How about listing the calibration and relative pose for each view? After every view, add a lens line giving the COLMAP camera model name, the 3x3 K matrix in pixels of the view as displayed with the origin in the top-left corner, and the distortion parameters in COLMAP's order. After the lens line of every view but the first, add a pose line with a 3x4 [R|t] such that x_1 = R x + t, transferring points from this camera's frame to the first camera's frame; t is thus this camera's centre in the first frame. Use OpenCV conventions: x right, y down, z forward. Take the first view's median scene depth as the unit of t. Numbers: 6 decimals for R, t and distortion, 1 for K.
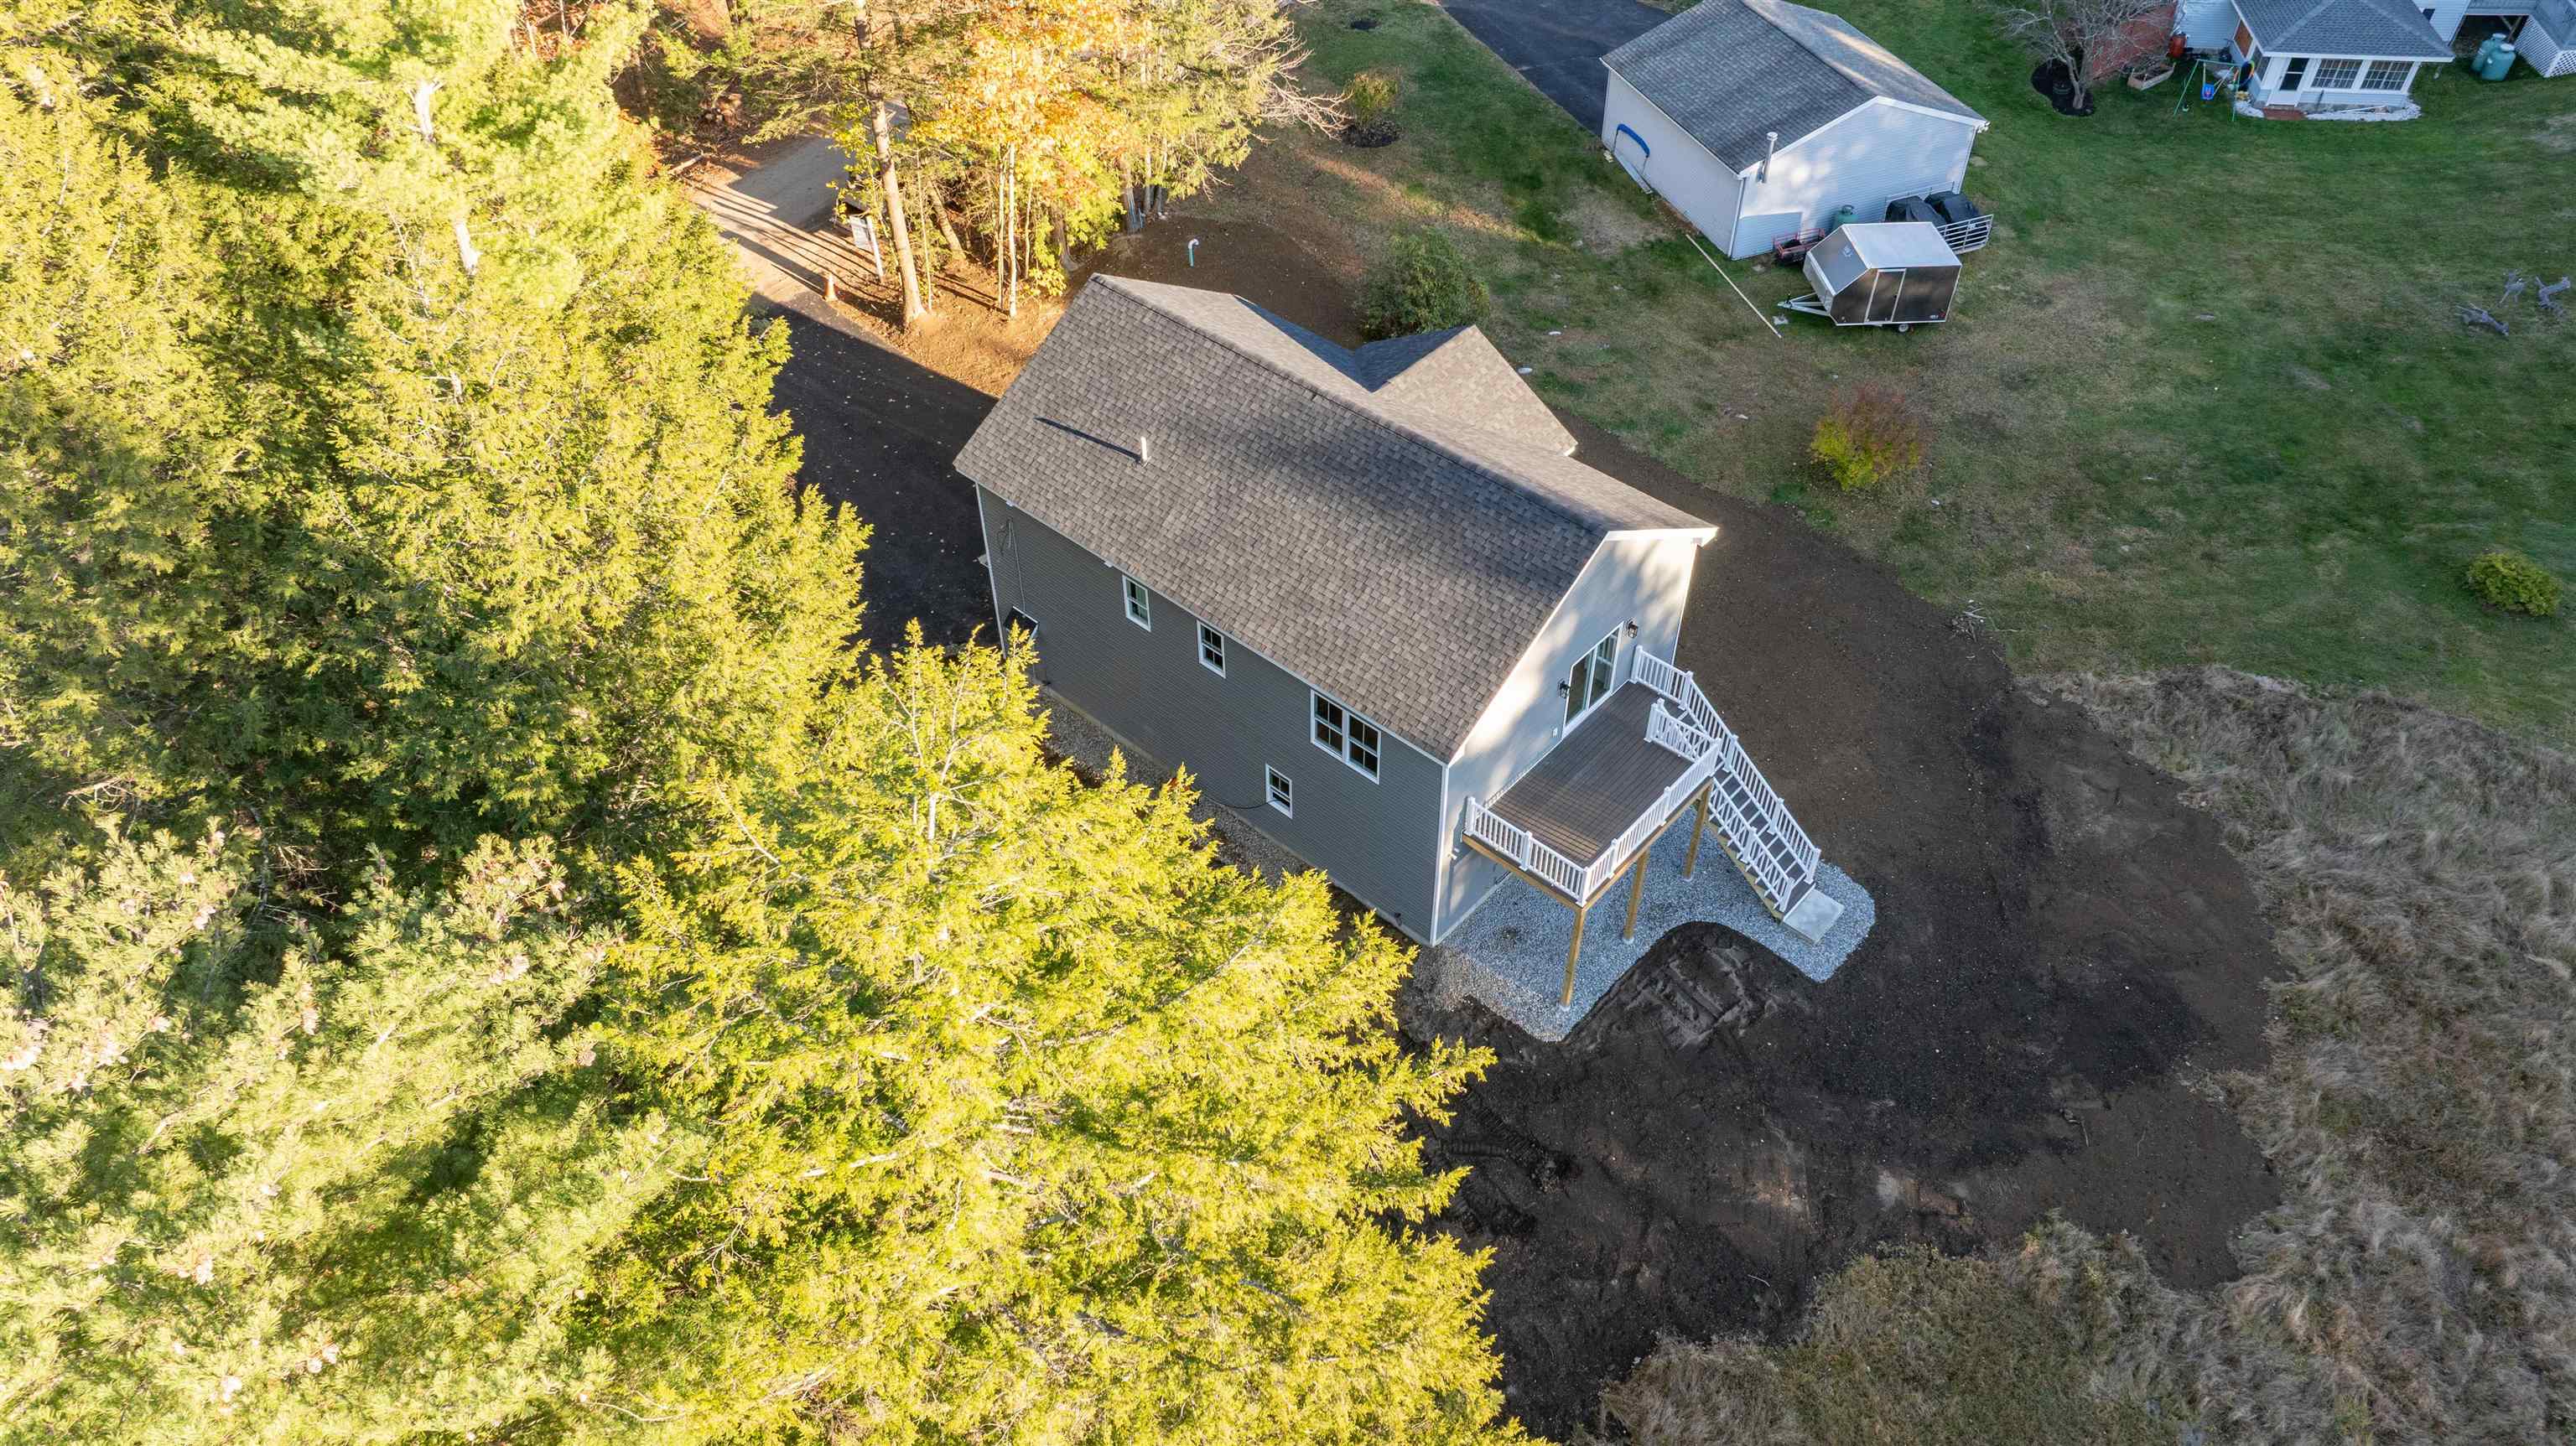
lens RADIAL K [[1807.9, 0, 1304.9], [0, 1807.9, 707.9], [0, 0, 1]] dist [-0.033222, 0.023191]
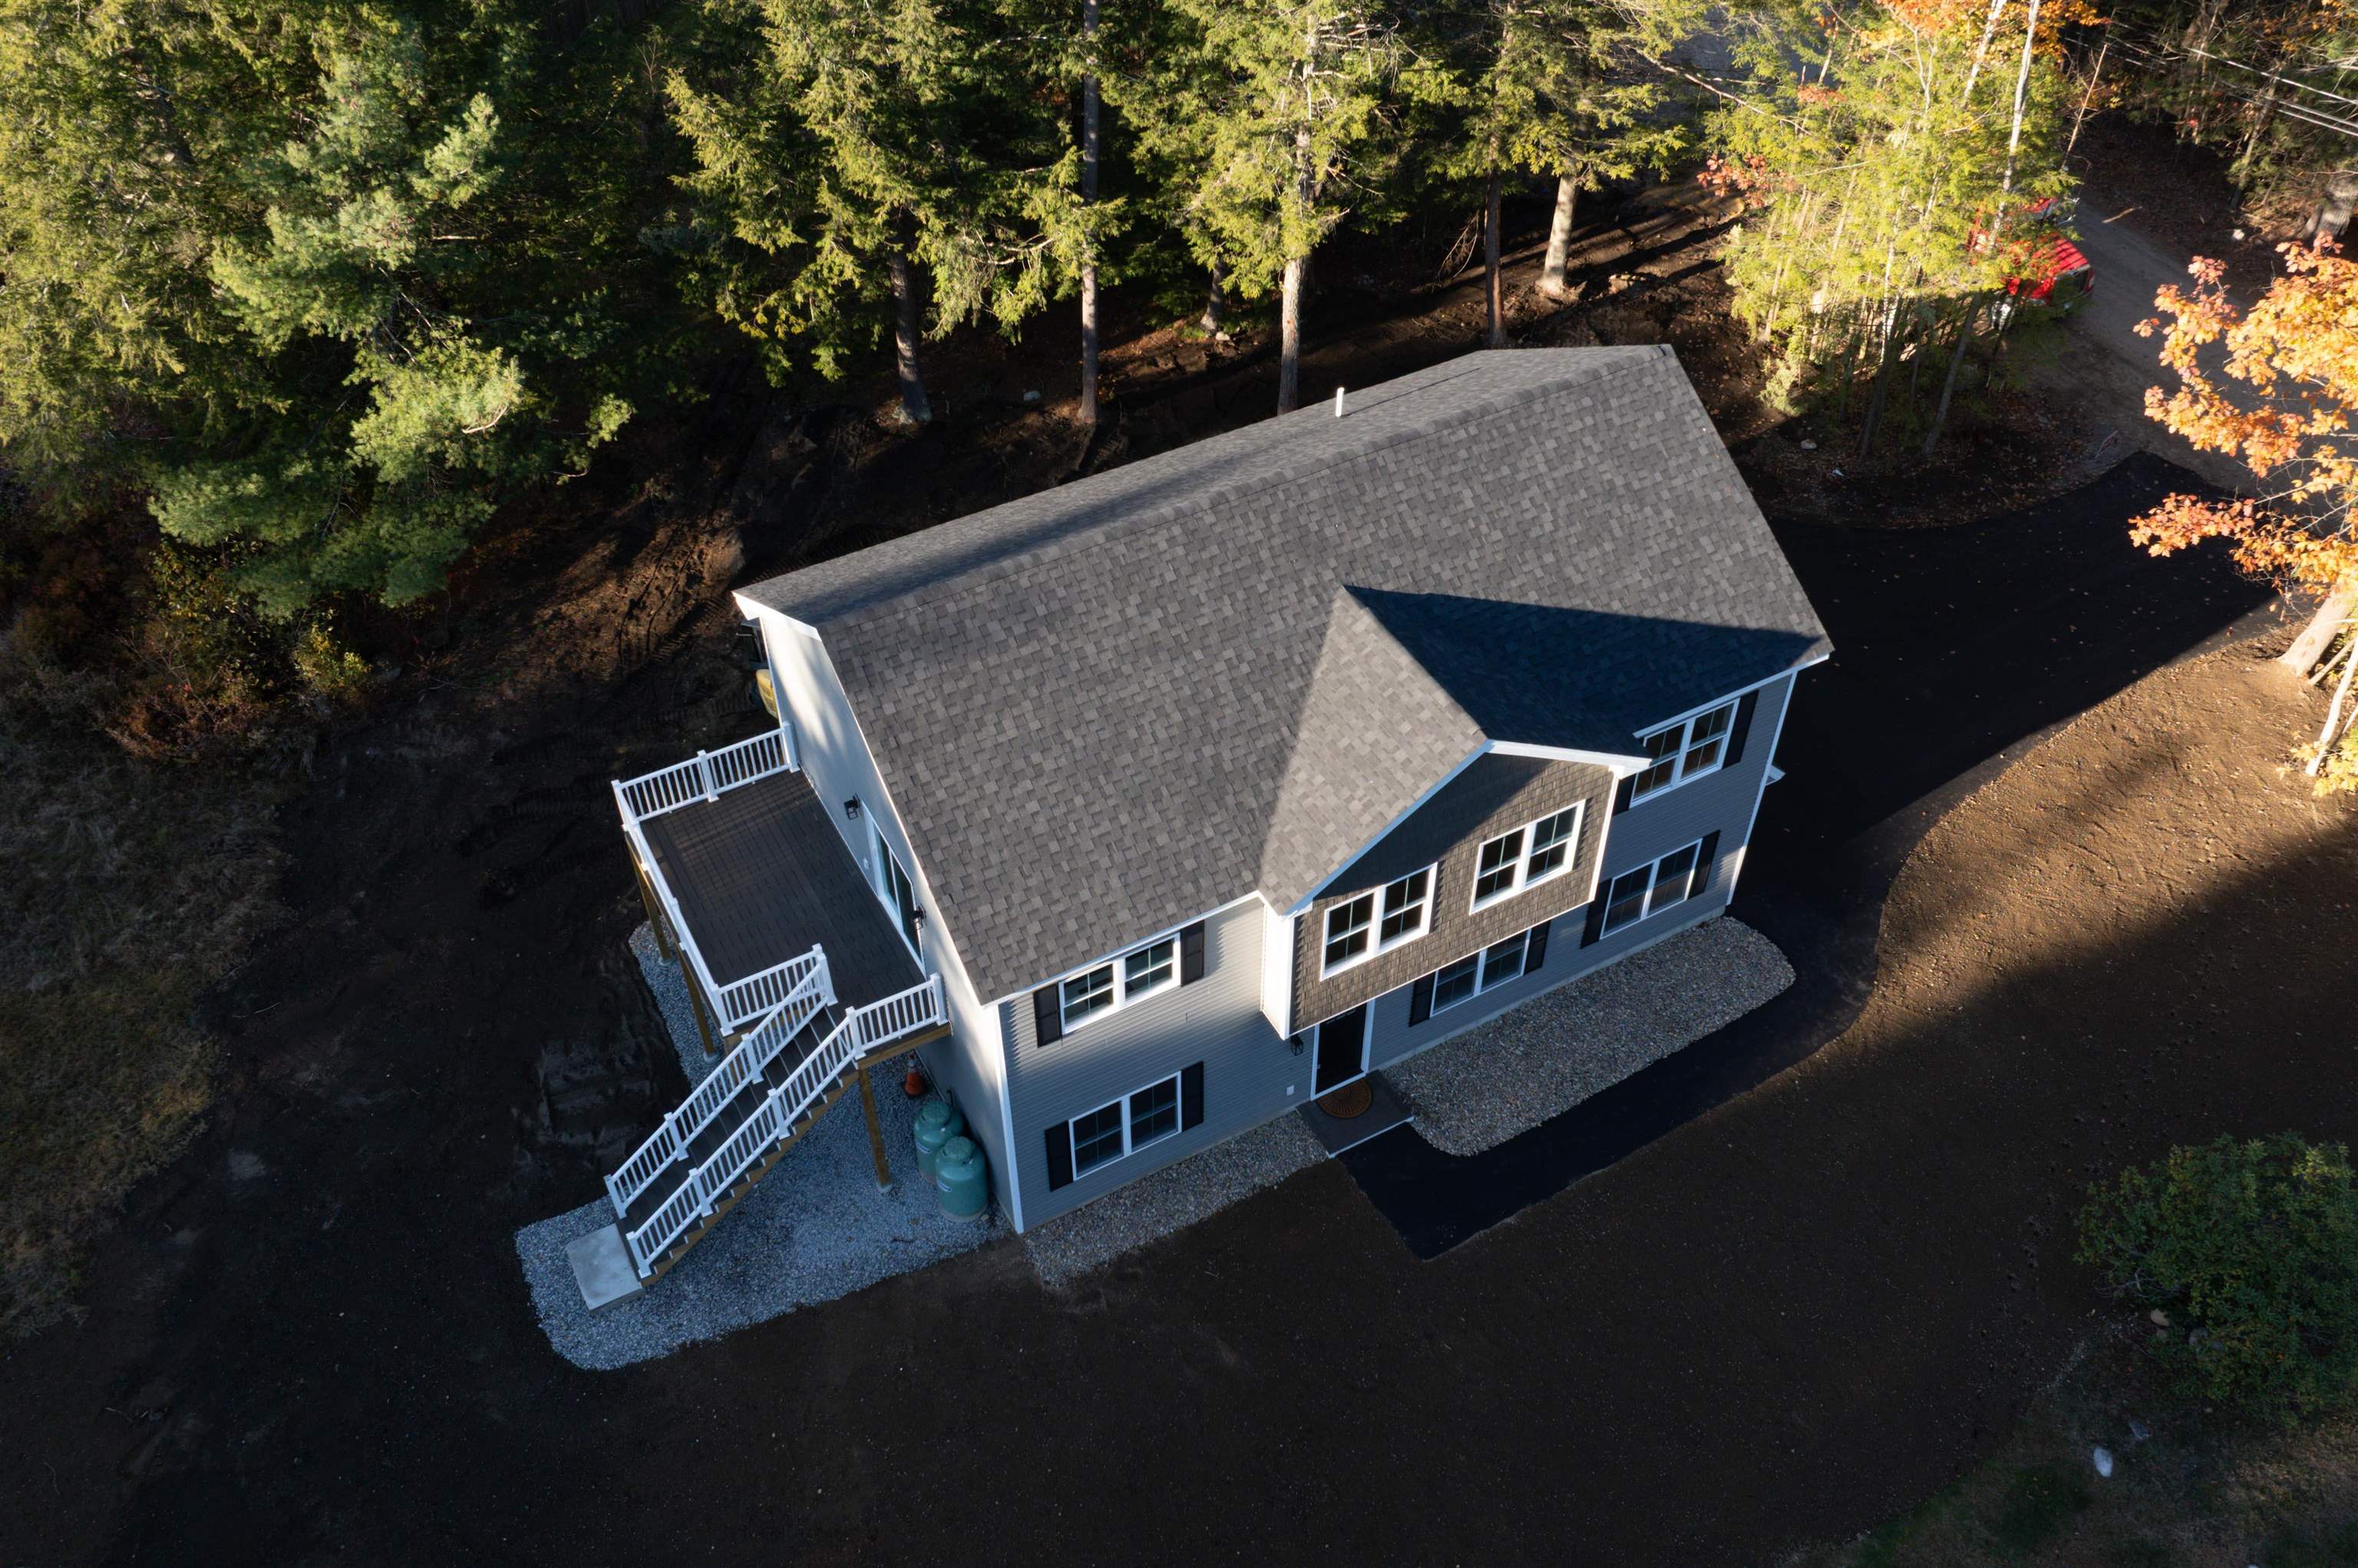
lens RADIAL K [[1949.2, 0, 1195.6], [0, 1949.2, 776.9], [0, 0, 1]] dist [-0.026974, 0.001598]
pose [[-0.335937, 0.666307, -0.665719, 0.563474], [-0.659197, 0.338519, 0.671464, -0.581365], [0.672760, 0.664409, 0.325507, 0.772065]]
